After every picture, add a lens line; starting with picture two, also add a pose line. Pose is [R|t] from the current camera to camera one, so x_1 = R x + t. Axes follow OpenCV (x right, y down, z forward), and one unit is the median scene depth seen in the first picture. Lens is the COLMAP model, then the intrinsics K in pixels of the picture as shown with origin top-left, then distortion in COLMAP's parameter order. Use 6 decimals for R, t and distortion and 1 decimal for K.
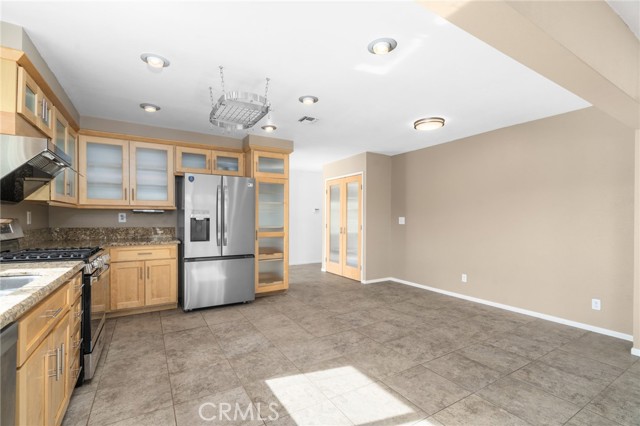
lens RADIAL K [[287.4, 0, 318.0], [0, 287.4, 219.0], [0, 0, 1]] dist [-0.013303, 0.003309]
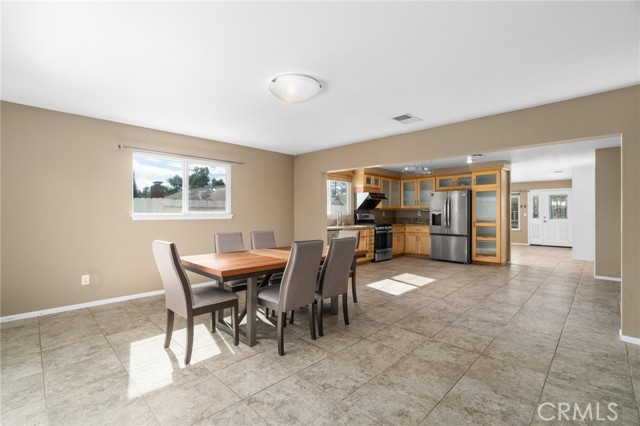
lens RADIAL K [[287.4, 0, 317.7], [0, 287.4, 211.2], [0, 0, 1]] dist [-0.013303, 0.003309]
pose [[0.245744, -0.008663, -0.969296, 1.631768], [-0.005465, 0.999932, -0.010322, 0.003929], [0.969319, 0.007834, 0.245680, -0.362244]]
